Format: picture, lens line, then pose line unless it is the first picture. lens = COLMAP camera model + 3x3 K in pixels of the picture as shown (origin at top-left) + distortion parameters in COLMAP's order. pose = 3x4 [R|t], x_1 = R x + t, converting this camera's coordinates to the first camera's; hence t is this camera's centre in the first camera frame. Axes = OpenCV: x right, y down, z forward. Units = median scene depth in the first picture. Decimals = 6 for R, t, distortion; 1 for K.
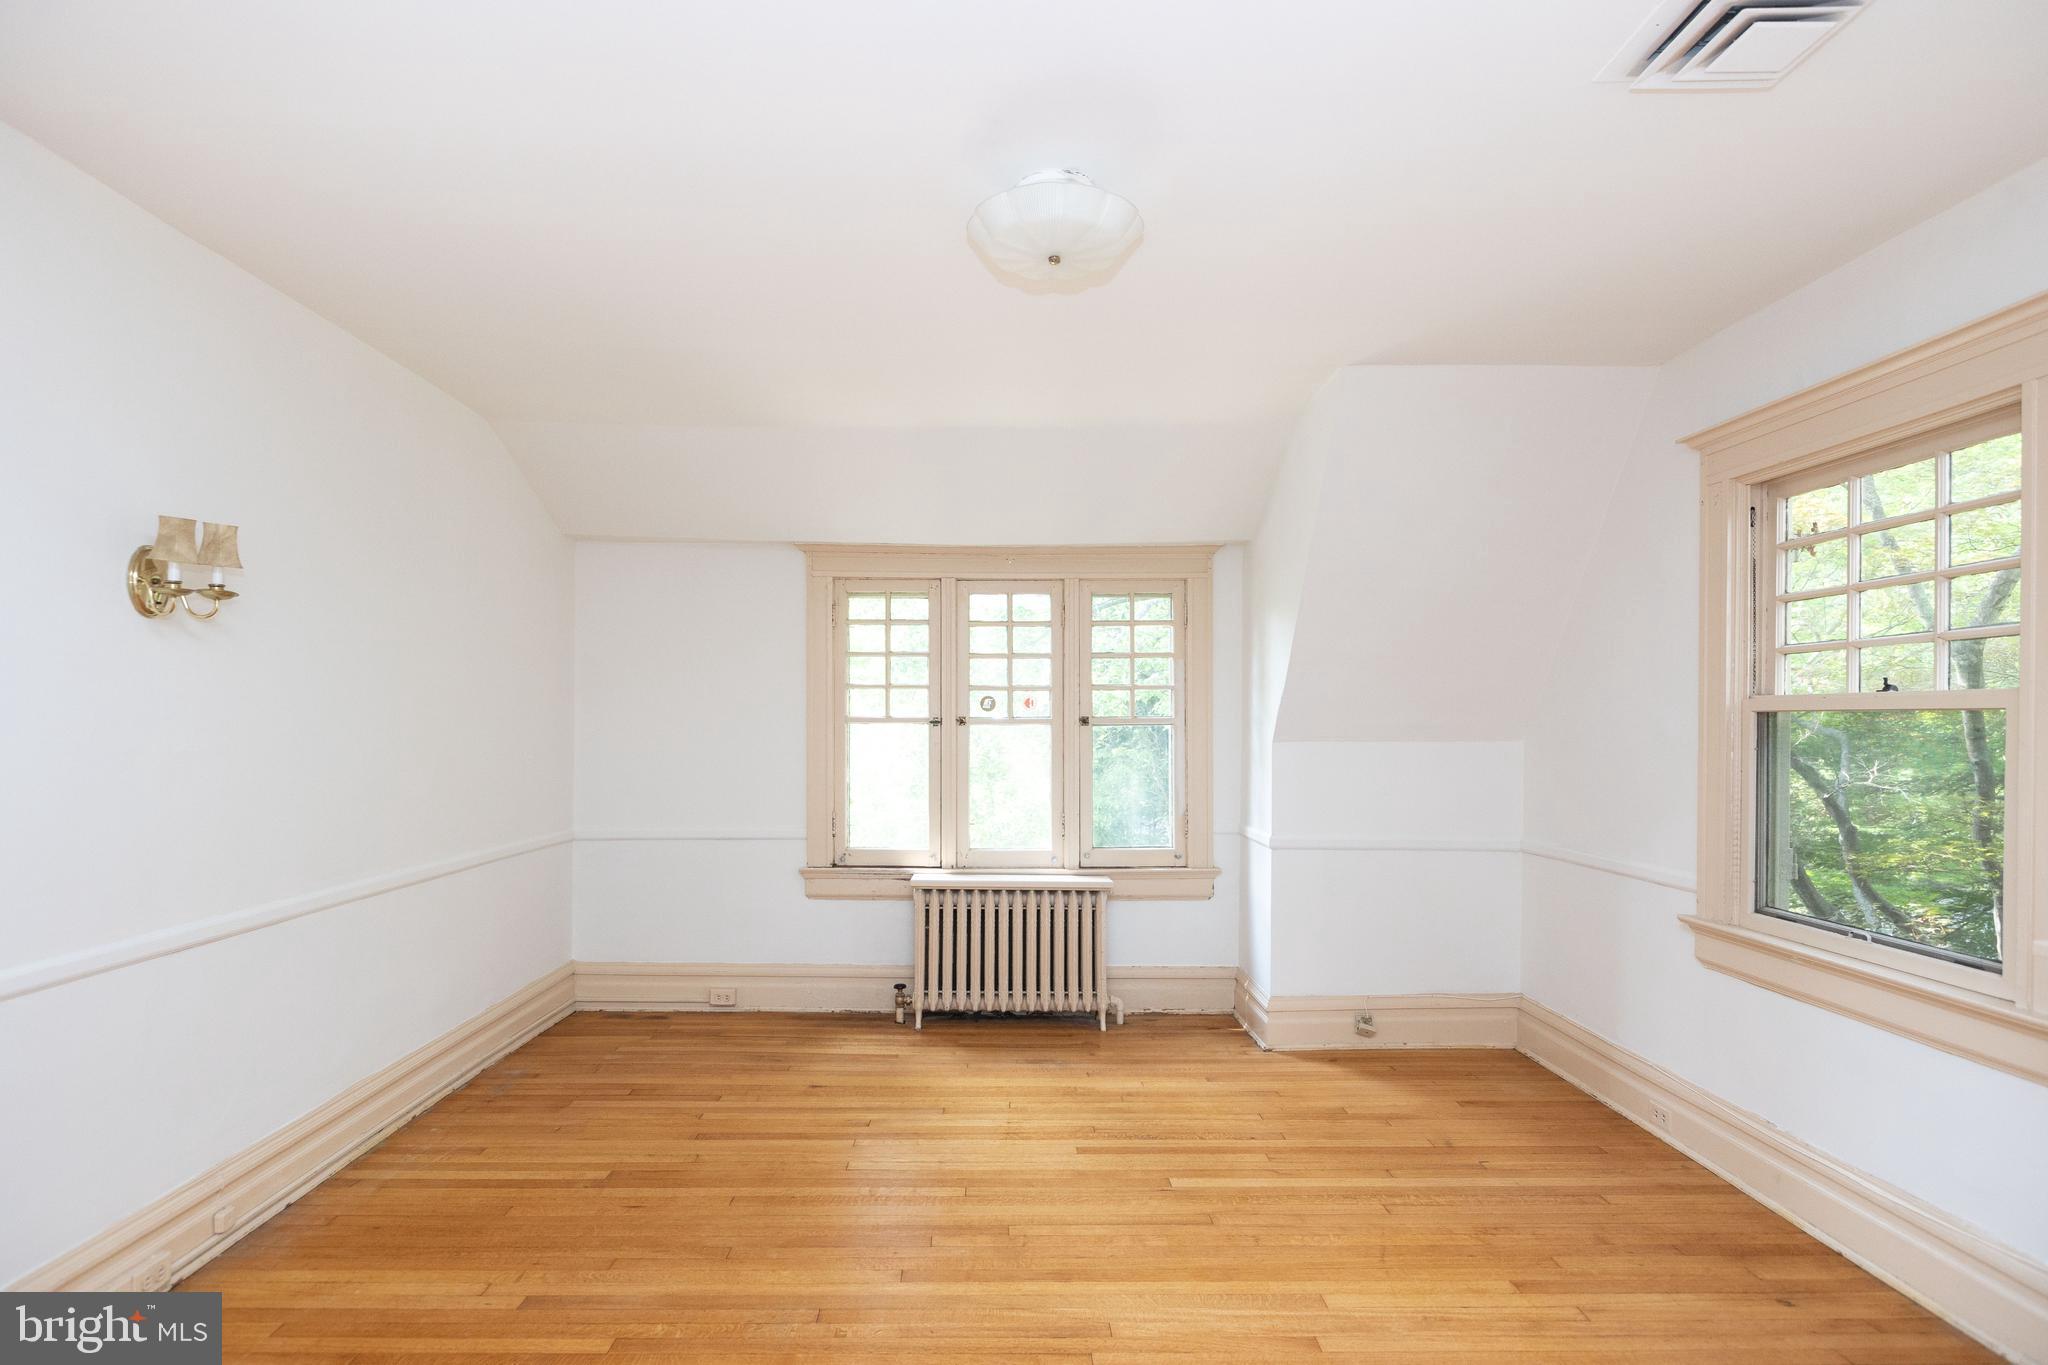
lens RADIAL K [[1074.8, 0, 1018.7], [0, 1074.8, 723.3], [0, 0, 1]] dist [-0.000036, -0.000663]
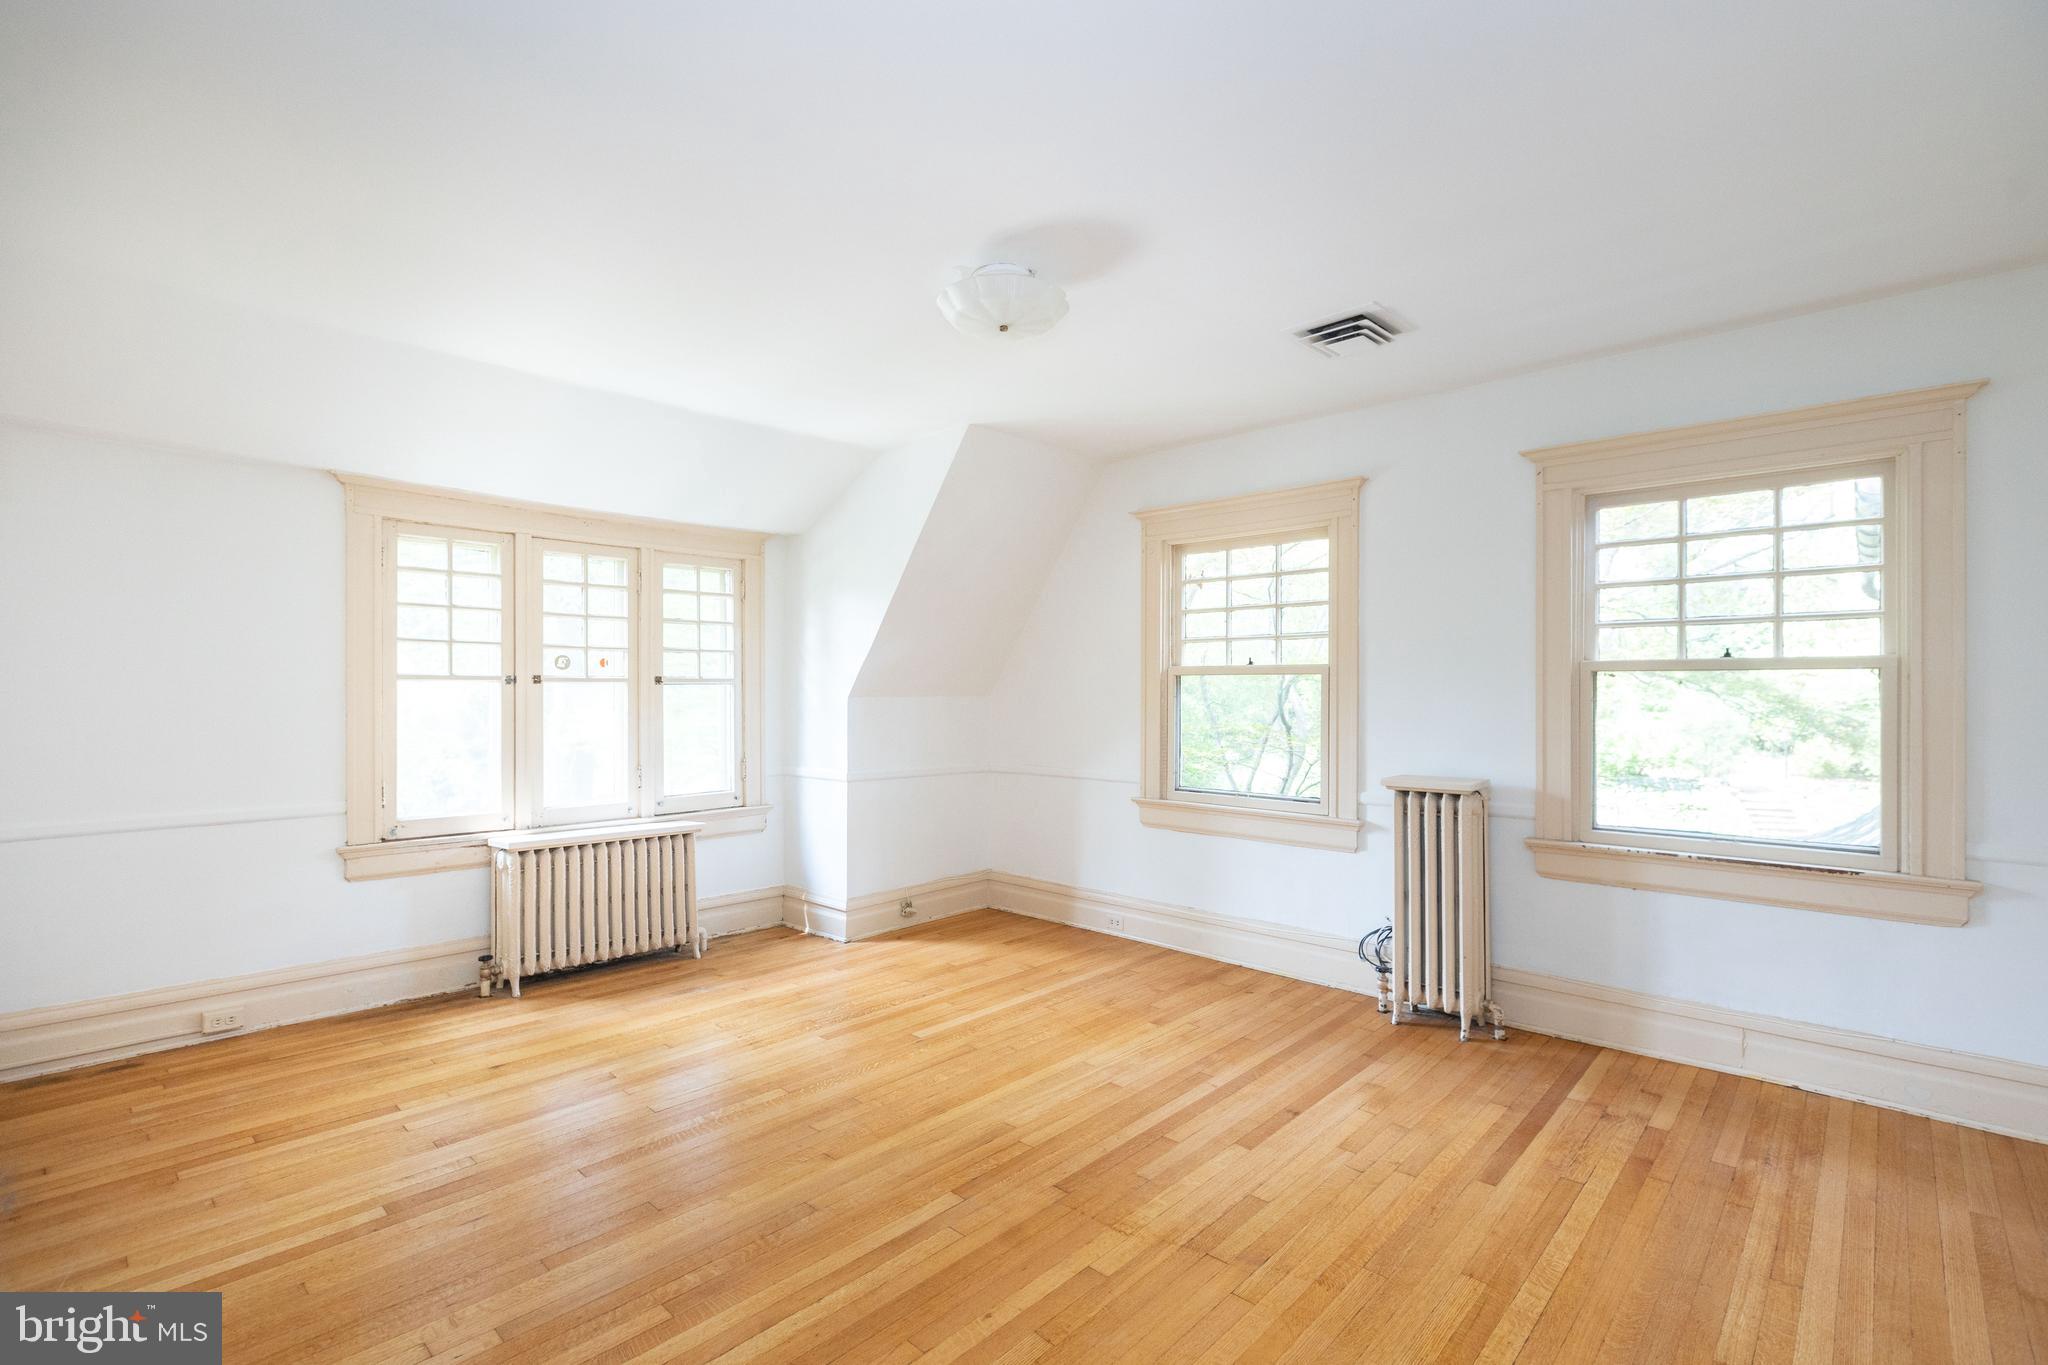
lens RADIAL K [[921.6, 0, 1023.3], [0, 921.6, 685.3], [0, 0, 1]] dist [0.001597, 0.000229]
pose [[0.691717, 0.004775, 0.722153, -0.371384], [0.001045, 0.999970, -0.007613, 0.010749], [-0.722168, 0.006021, 0.691691, 0.092705]]
